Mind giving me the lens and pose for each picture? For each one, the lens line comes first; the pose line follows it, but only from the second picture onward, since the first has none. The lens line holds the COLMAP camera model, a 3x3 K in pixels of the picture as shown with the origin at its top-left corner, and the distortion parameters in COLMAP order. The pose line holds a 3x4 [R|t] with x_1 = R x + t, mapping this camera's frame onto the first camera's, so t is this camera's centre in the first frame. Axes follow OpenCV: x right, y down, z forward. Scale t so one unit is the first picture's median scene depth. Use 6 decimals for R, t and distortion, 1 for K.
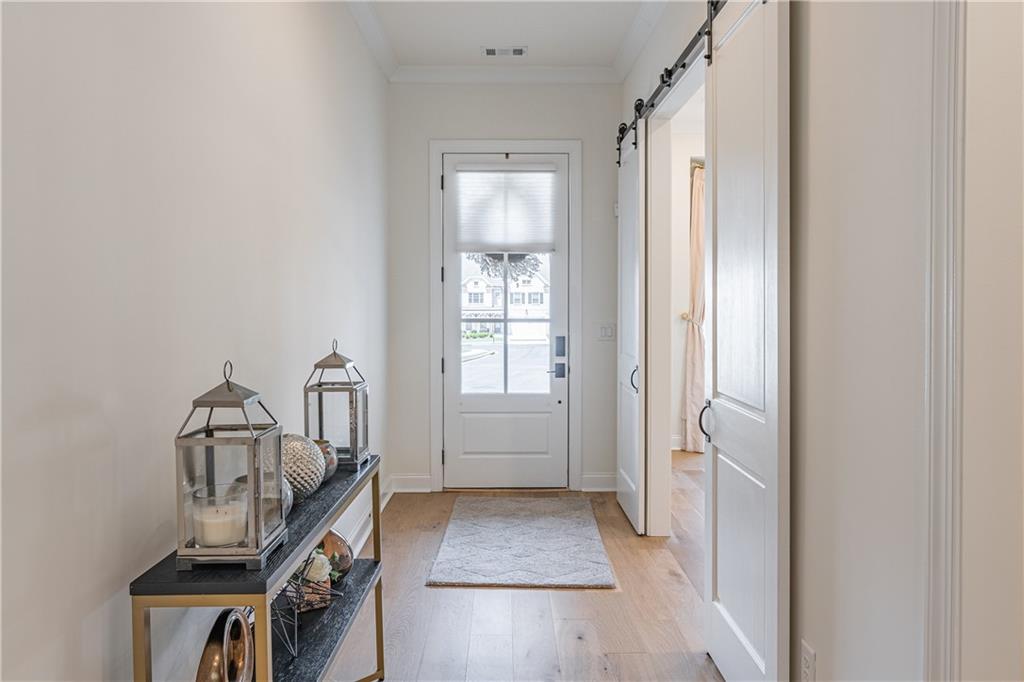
lens RADIAL K [[712.3, 0, 510.8], [0, 712.3, 338.0], [0, 0, 1]] dist [-0.002931, -0.000173]
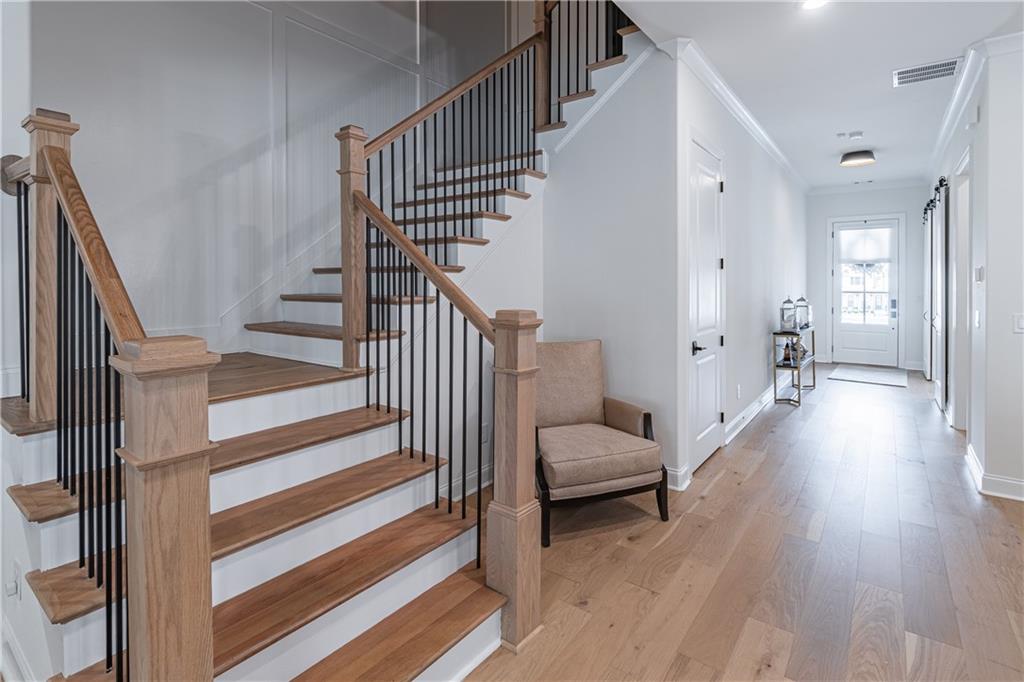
lens RADIAL K [[494.5, 0, 522.1], [0, 494.5, 298.0], [0, 0, 1]] dist [0.000786, 0.000296]
pose [[0.799011, 0.005338, -0.601292, 0.071634], [-0.020863, 0.999605, -0.018849, 0.047417], [0.600954, 0.027606, 0.798807, -0.963880]]
